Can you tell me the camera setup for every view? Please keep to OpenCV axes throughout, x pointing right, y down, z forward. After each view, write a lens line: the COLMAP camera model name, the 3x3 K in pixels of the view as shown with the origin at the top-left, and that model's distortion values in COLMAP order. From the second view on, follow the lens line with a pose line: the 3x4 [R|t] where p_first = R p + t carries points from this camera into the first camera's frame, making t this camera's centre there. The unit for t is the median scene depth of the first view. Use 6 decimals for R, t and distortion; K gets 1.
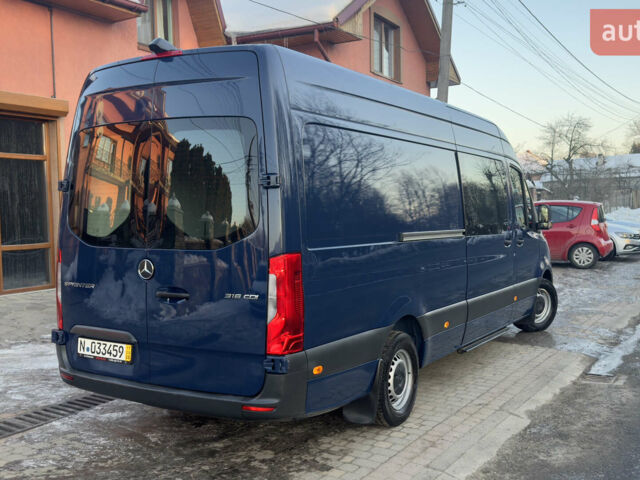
lens RADIAL K [[722.9, 0, 320.0], [0, 722.9, 240.0], [0, 0, 1]] dist [0.103787, -0.009745]
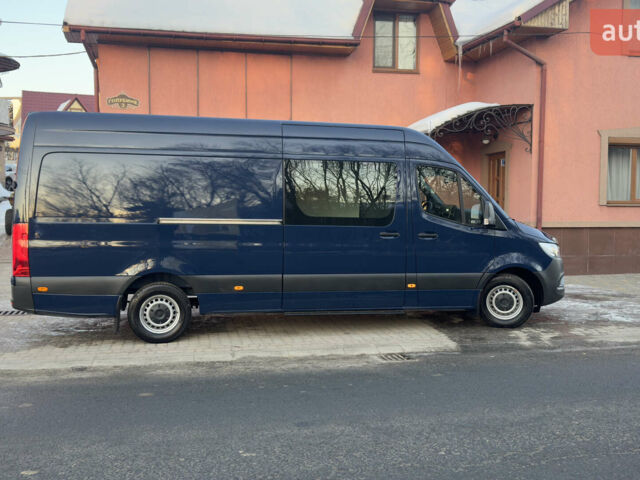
lens RADIAL K [[722.9, 0, 320.0], [0, 722.9, 240.0], [0, 0, 1]] dist [0.103787, -0.009745]
pose [[0.661543, 0.062311, -0.747314, 1.274125], [-0.044413, 0.998048, 0.043903, -0.040598], [0.748591, 0.004147, 0.663019, 0.197278]]
